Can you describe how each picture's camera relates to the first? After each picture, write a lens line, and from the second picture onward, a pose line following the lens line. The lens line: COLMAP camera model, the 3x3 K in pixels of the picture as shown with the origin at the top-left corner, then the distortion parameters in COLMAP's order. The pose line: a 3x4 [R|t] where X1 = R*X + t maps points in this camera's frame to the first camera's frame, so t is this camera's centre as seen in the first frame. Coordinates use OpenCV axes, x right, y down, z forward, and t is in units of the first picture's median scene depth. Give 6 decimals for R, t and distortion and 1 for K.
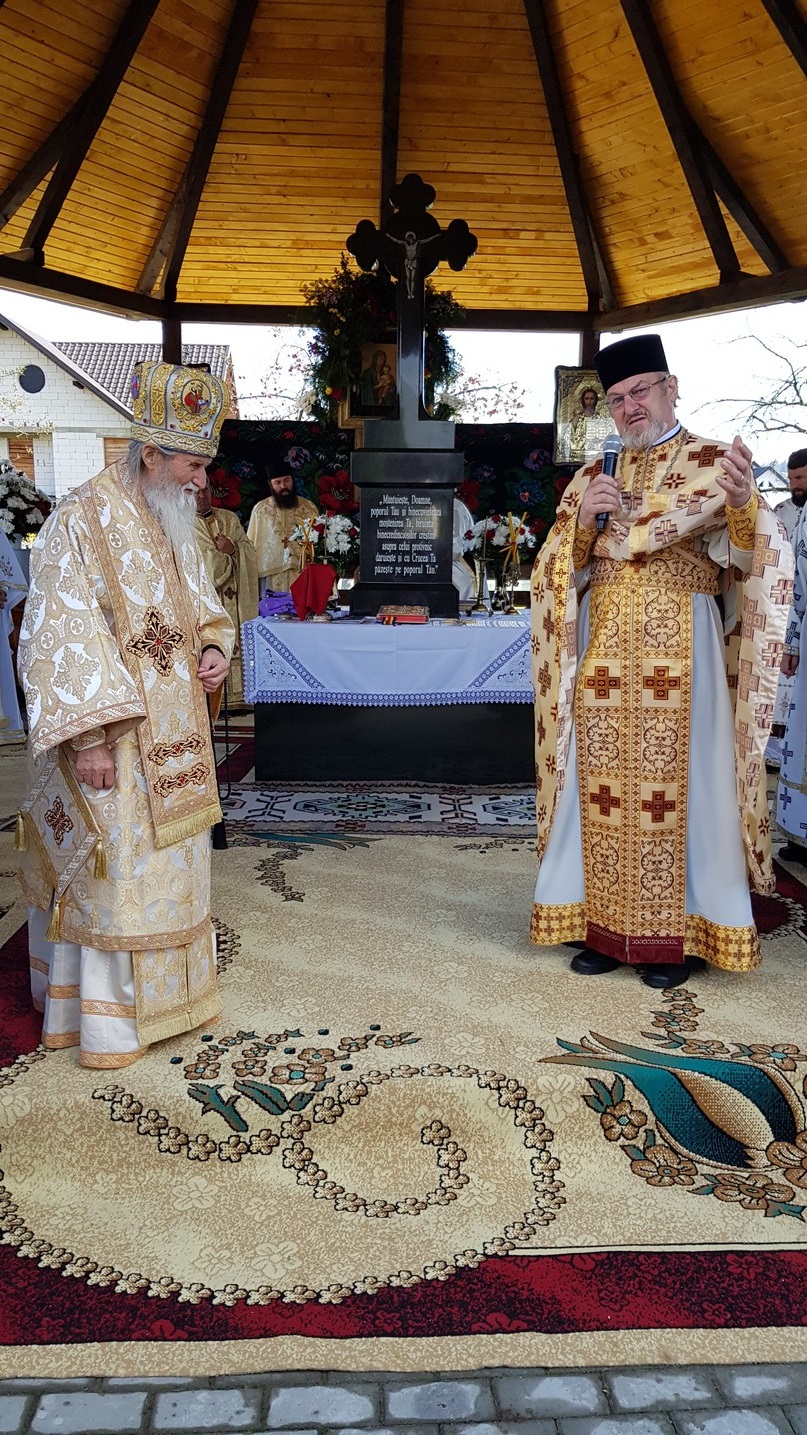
lens RADIAL K [[1111.9, 0, 407.3], [0, 1111.9, 738.6], [0, 0, 1]] dist [0.079056, -0.181377]
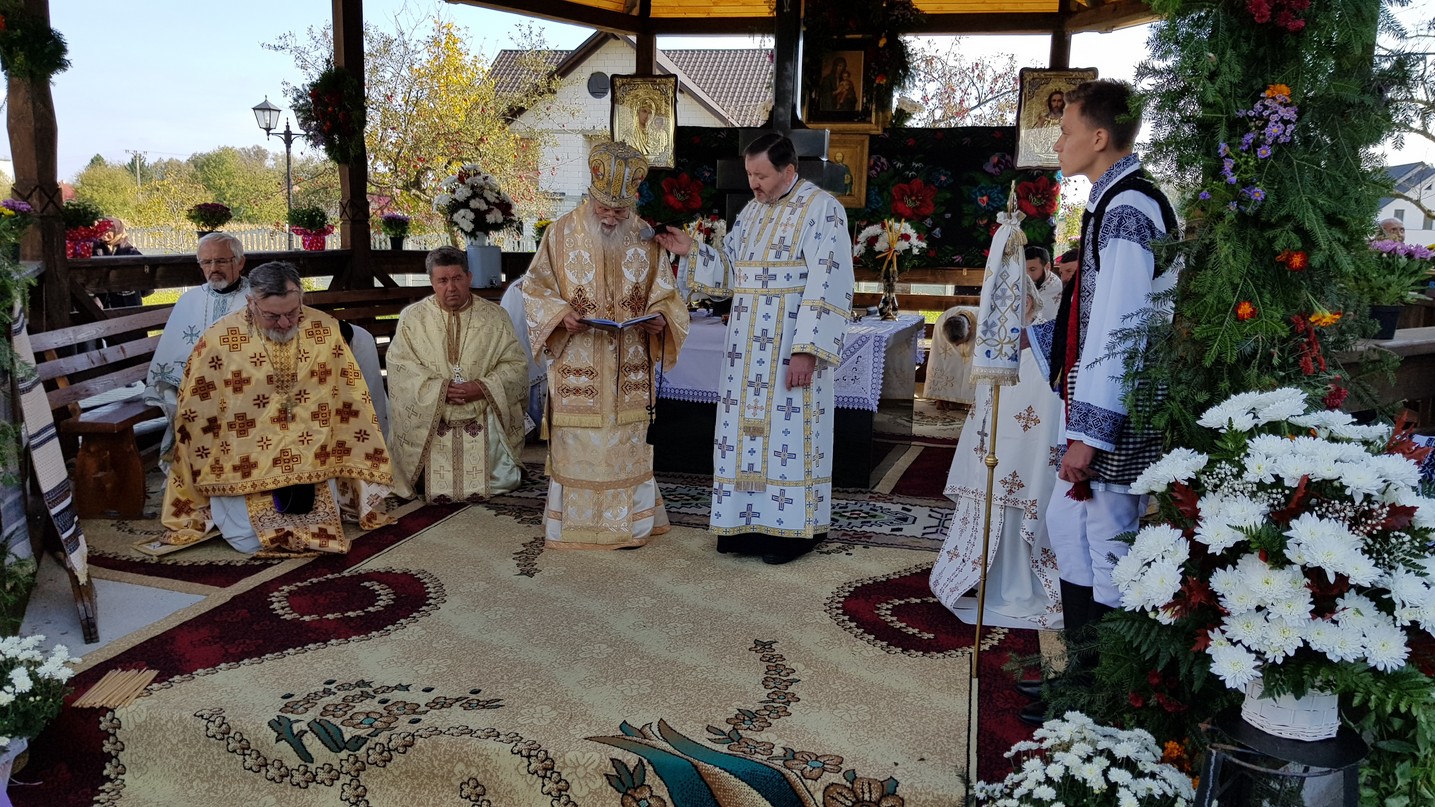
lens RADIAL K [[1115.1, 0, 721.9], [0, 1115.1, 414.8], [0, 0, 1]] dist [0.071507, -0.132379]
pose [[0.964548, 0.059083, -0.257207, 0.300354], [-0.064215, 0.997869, -0.011589, -0.008649], [0.255974, 0.027695, 0.966287, -0.003279]]
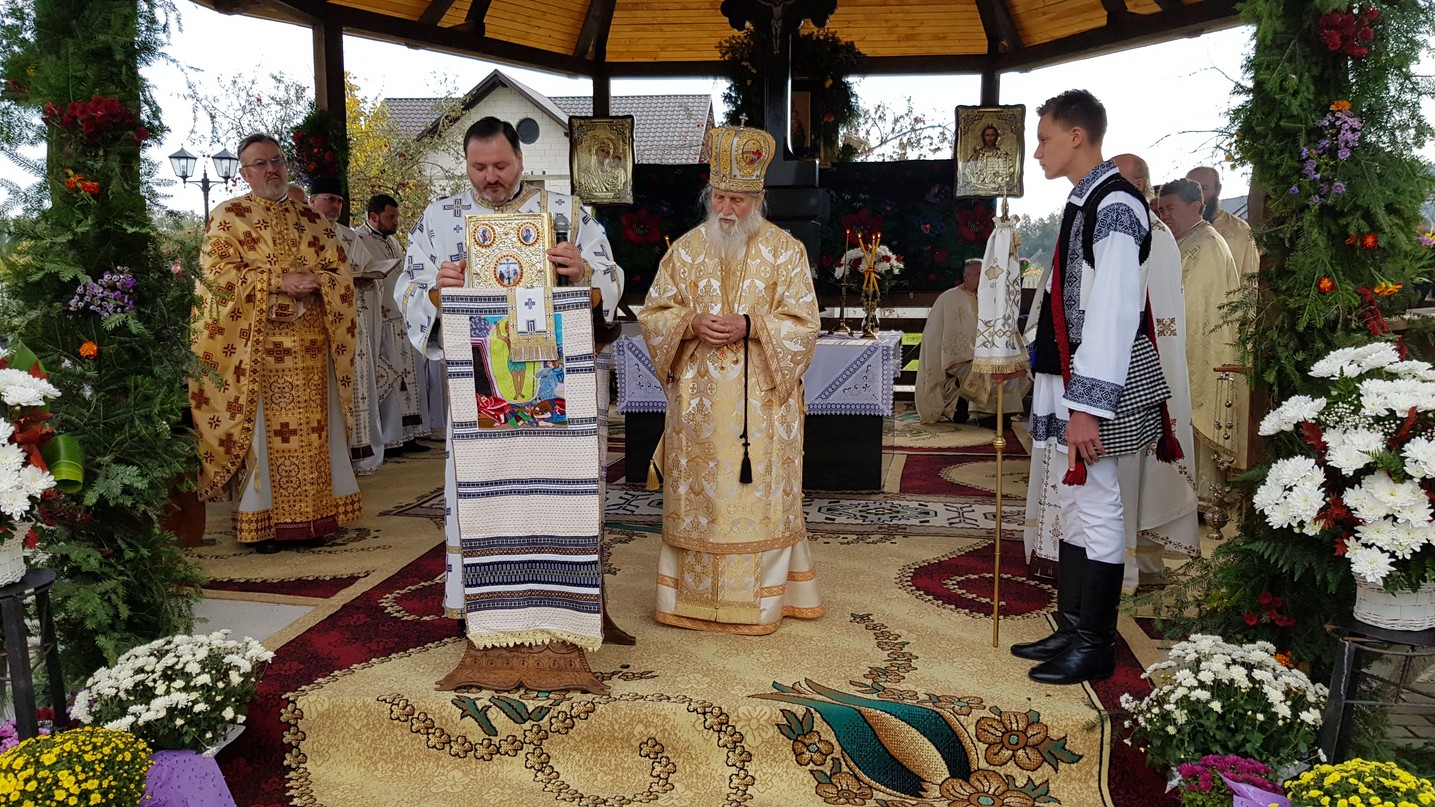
lens RADIAL K [[1117.7, 0, 714.9], [0, 1117.7, 398.9], [0, 0, 1]] dist [0.057356, -0.101675]
pose [[0.986883, 0.009504, -0.161154, 0.162662], [-0.020585, 0.997525, -0.067232, 0.034485], [0.160116, 0.069668, 0.984637, -0.111609]]
